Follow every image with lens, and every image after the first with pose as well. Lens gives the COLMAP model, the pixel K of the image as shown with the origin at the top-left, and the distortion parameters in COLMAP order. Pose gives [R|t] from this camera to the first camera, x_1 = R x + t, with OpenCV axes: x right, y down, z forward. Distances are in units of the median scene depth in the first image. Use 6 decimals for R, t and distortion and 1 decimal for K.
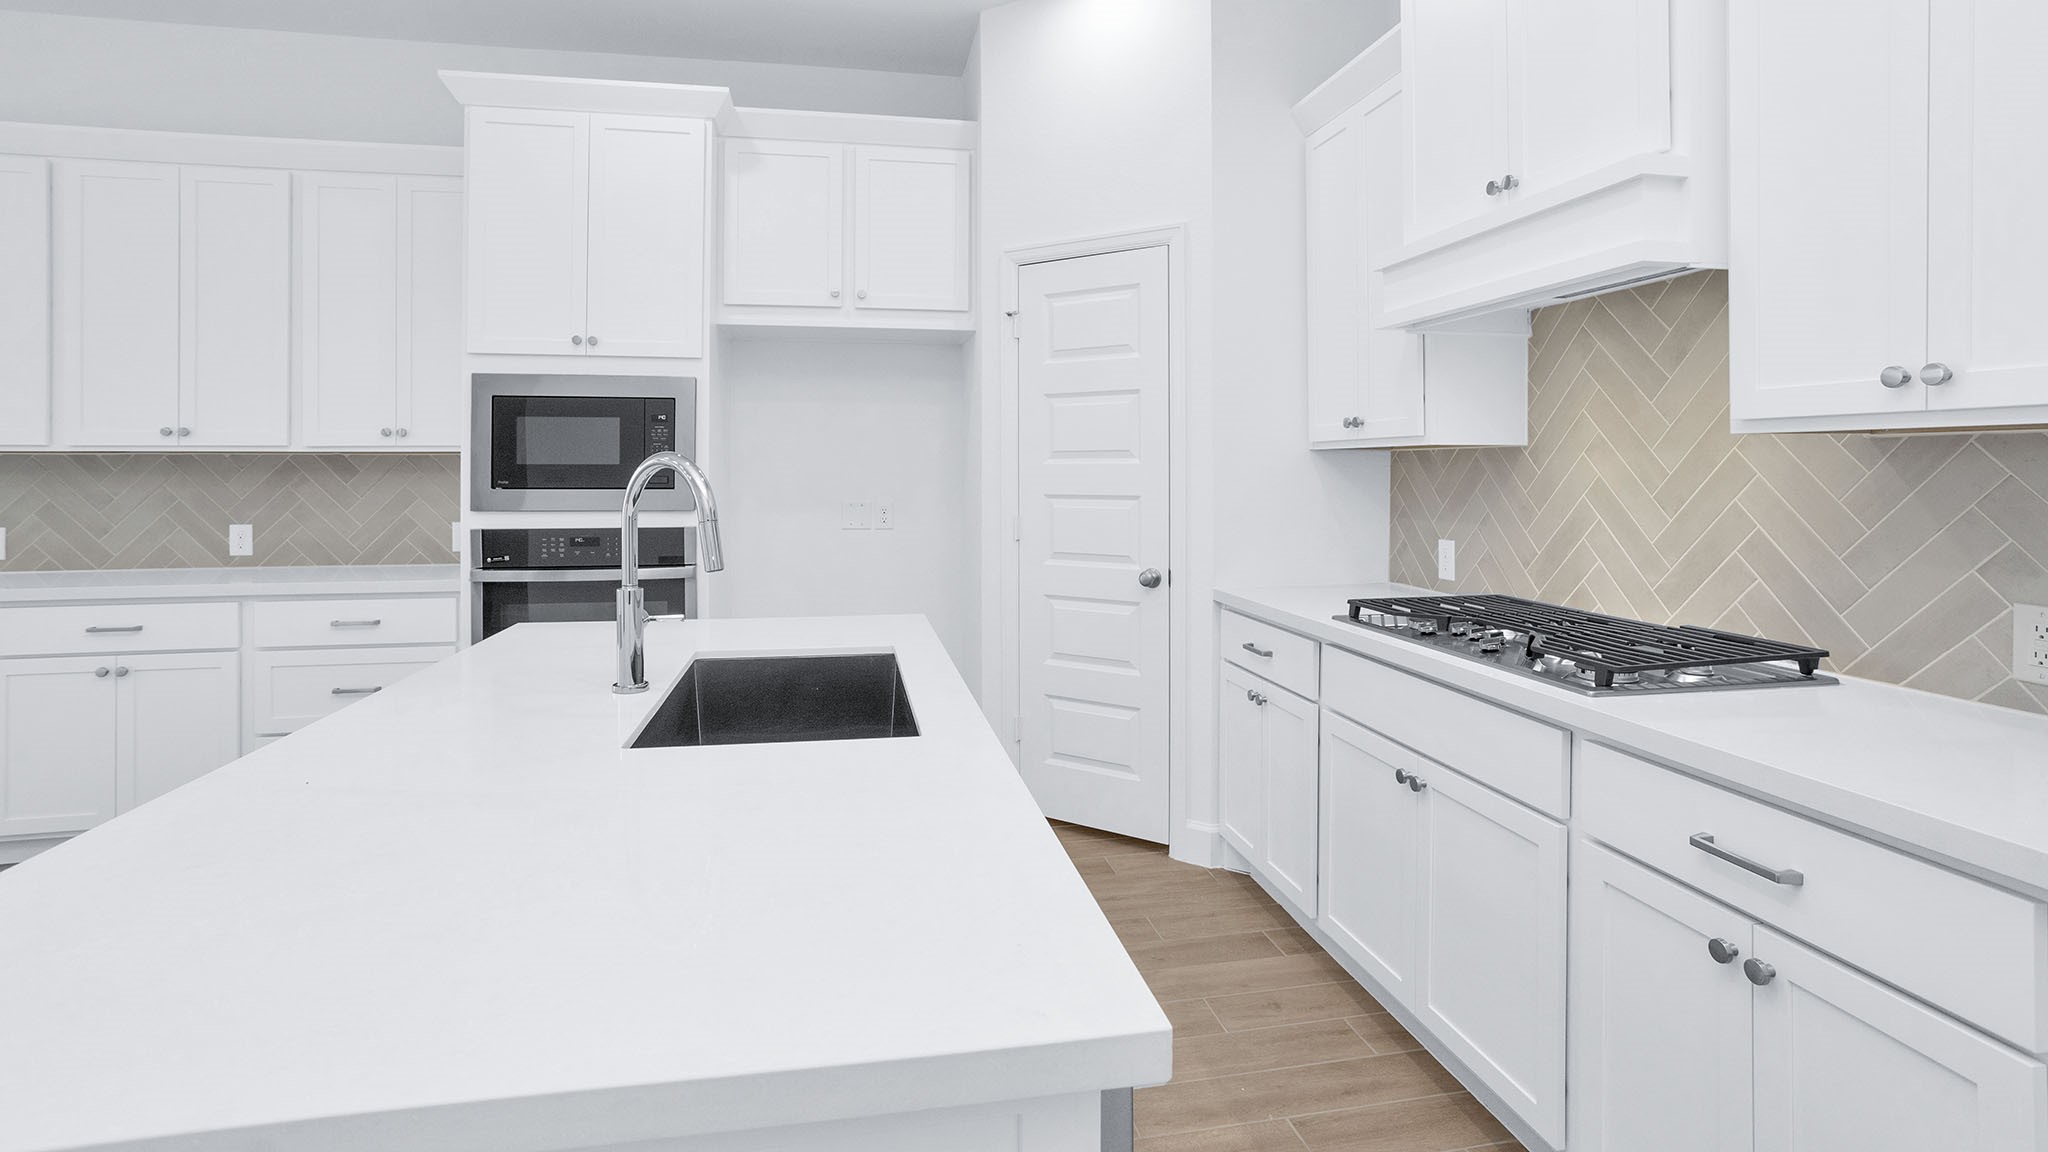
lens RADIAL K [[990.6, 0, 1020.3], [0, 990.6, 477.6], [0, 0, 1]] dist [-0.053985, 0.029880]
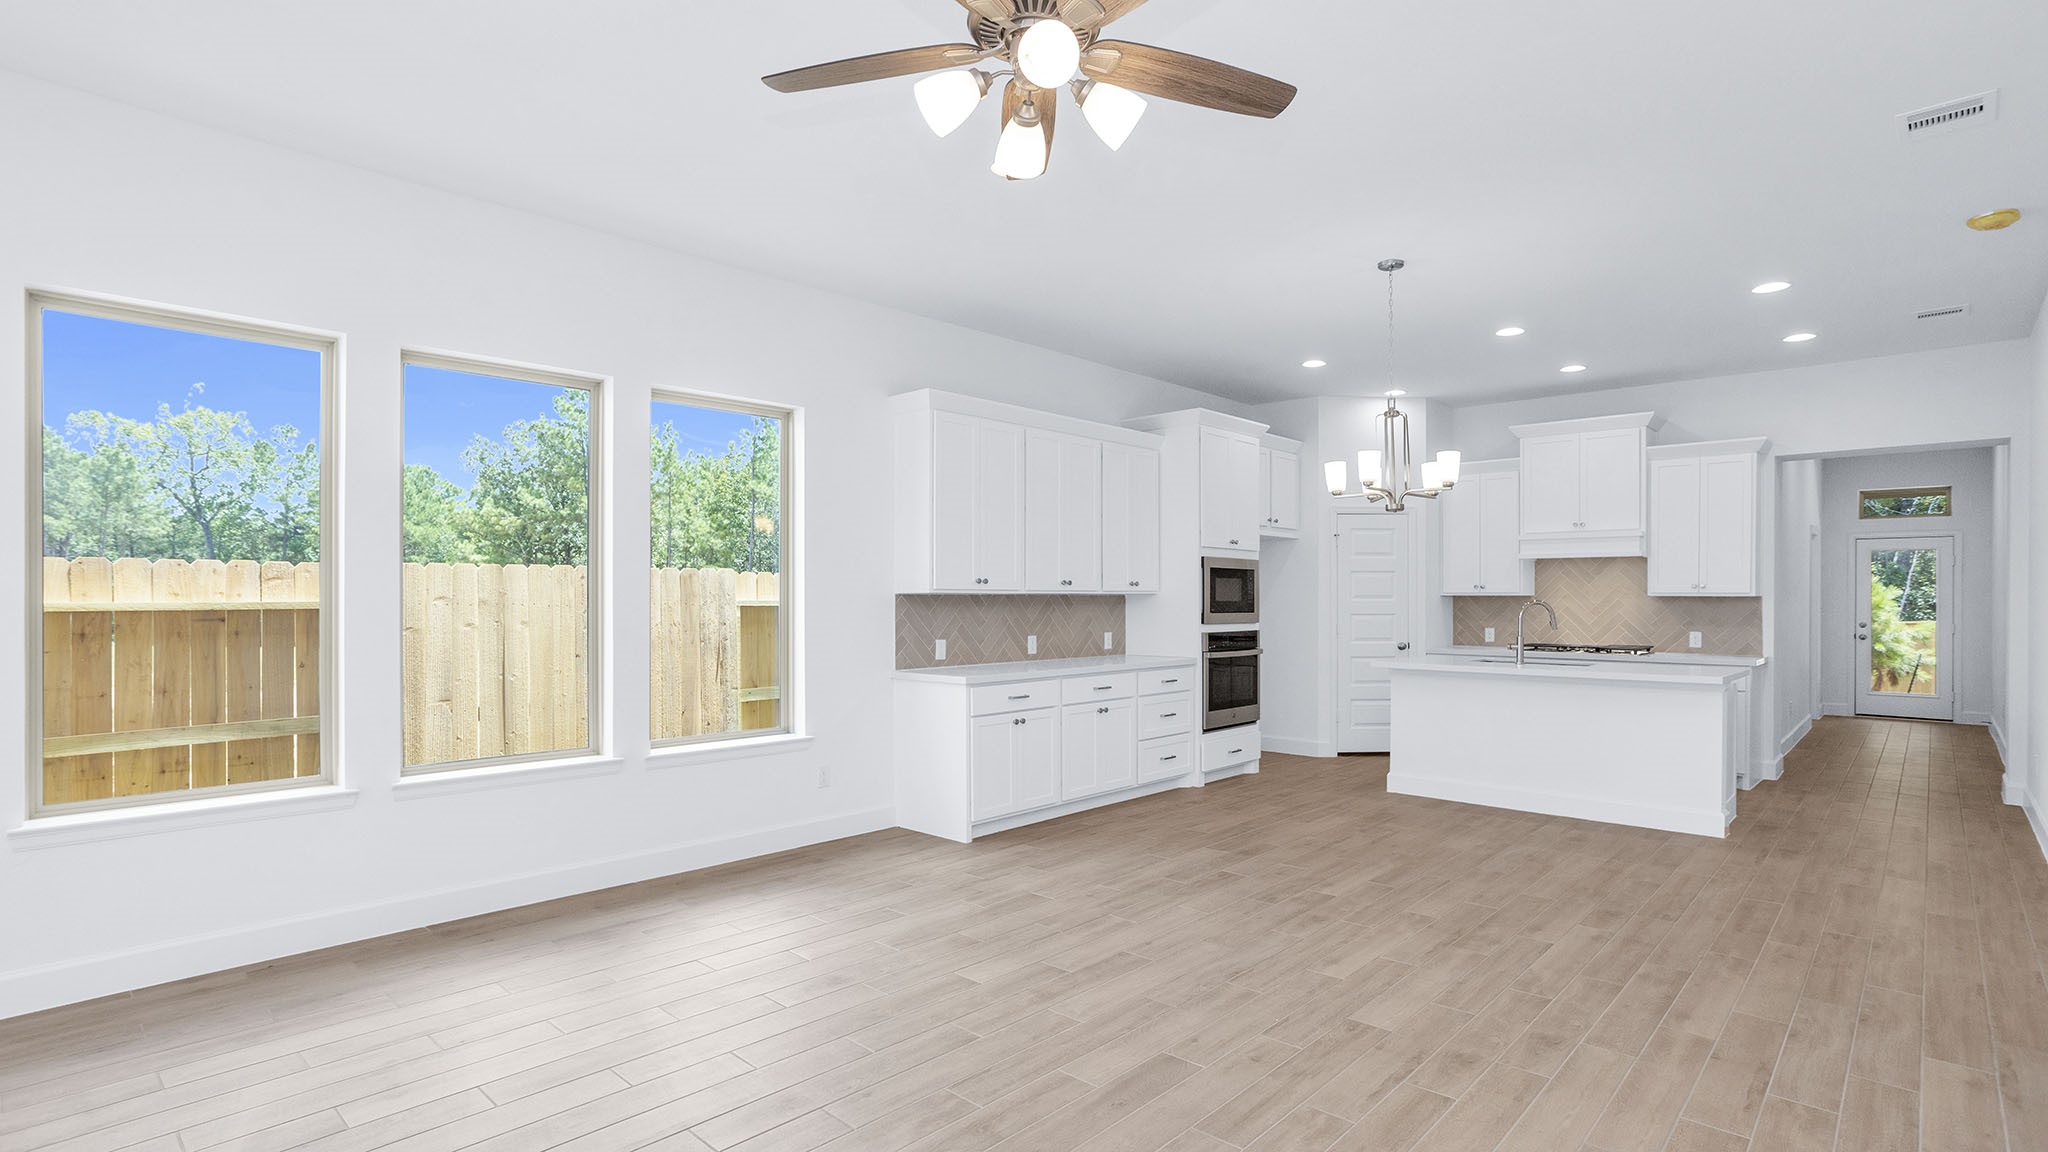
lens RADIAL K [[983.6, 0, 1027.8], [0, 983.6, 599.9], [0, 0, 1]] dist [-0.052381, 0.029500]
pose [[0.809787, 0.000789, 0.586723, -1.985946], [0.002459, 0.999986, -0.004738, -0.006674], [-0.586718, 0.005280, 0.809774, -0.429731]]
